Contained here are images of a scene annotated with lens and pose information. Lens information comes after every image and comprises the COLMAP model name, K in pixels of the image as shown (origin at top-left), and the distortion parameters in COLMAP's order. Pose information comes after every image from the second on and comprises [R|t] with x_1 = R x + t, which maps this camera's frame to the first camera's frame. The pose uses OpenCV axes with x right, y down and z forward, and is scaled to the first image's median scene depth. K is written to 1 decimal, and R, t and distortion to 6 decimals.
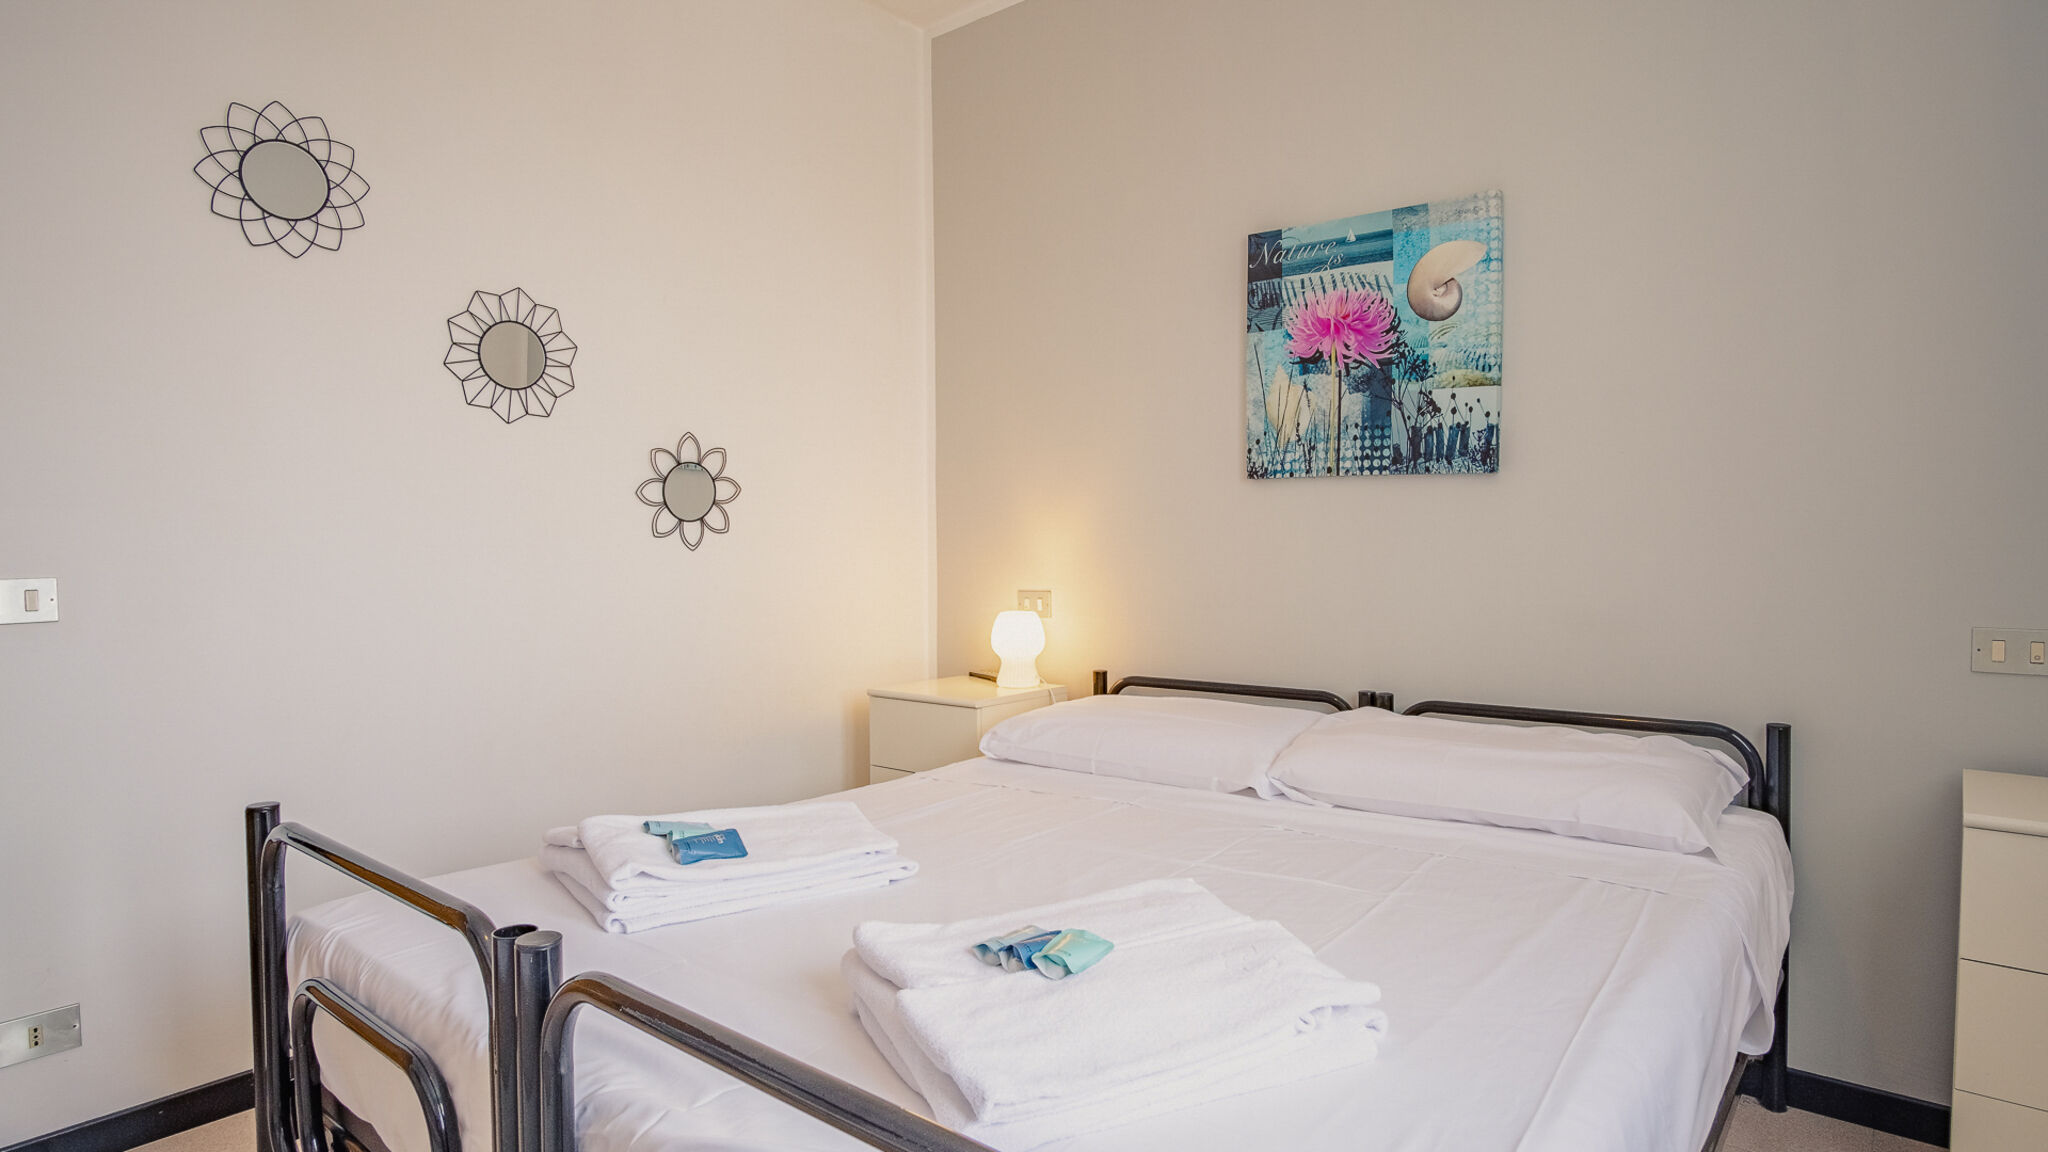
lens RADIAL K [[1099.9, 0, 1024.0], [0, 1099.9, 576.0], [0, 0, 1]] dist [-0.027258, 0.000586]
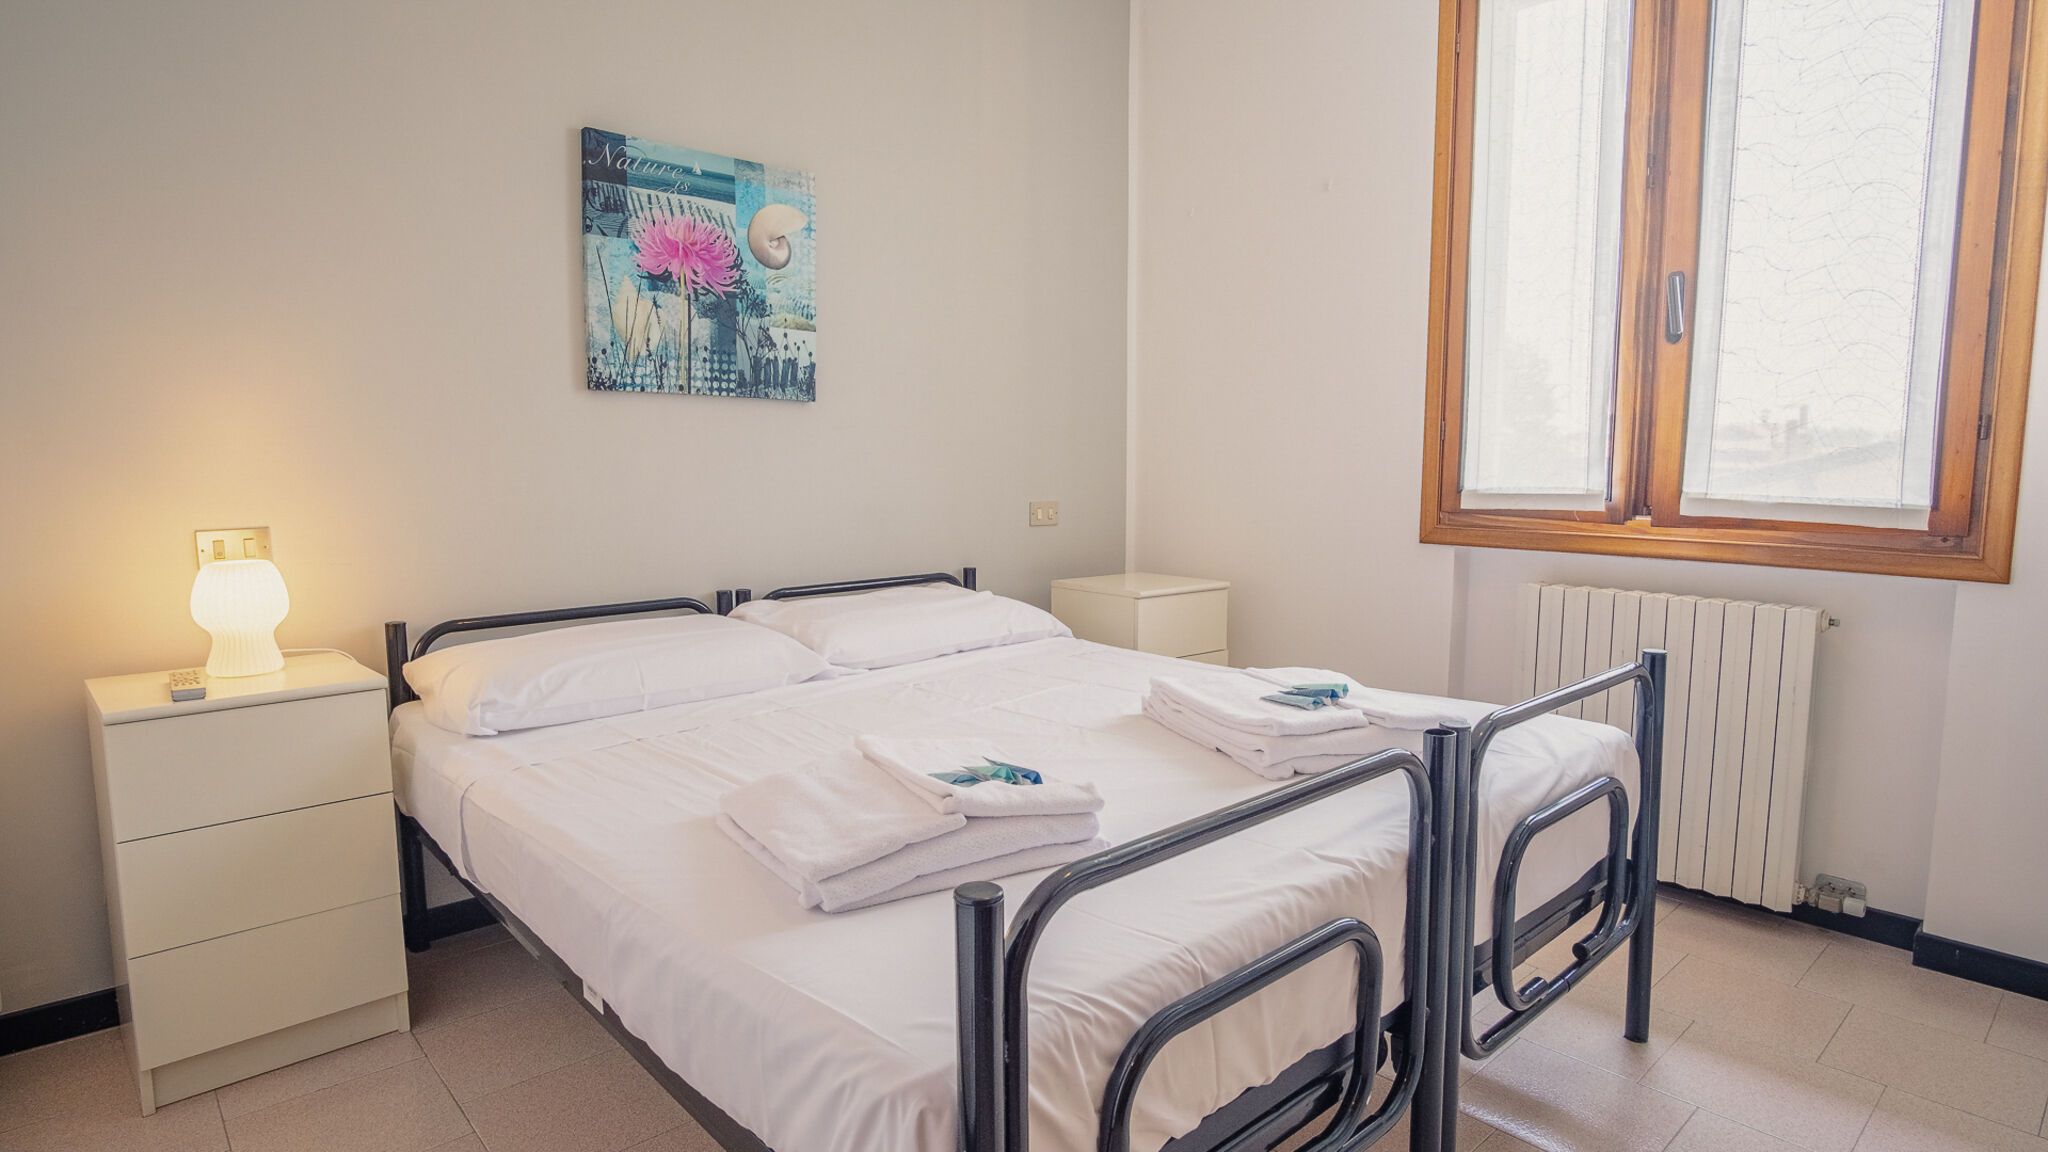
lens RADIAL K [[1099.9, 0, 1024.0], [0, 1099.9, 576.0], [0, 0, 1]] dist [-0.027258, 0.000586]
pose [[0.139060, -0.098506, 0.985372, -0.746902], [0.036160, 0.994882, 0.094354, -0.004277], [-0.989624, 0.022510, 0.141910, 0.541142]]
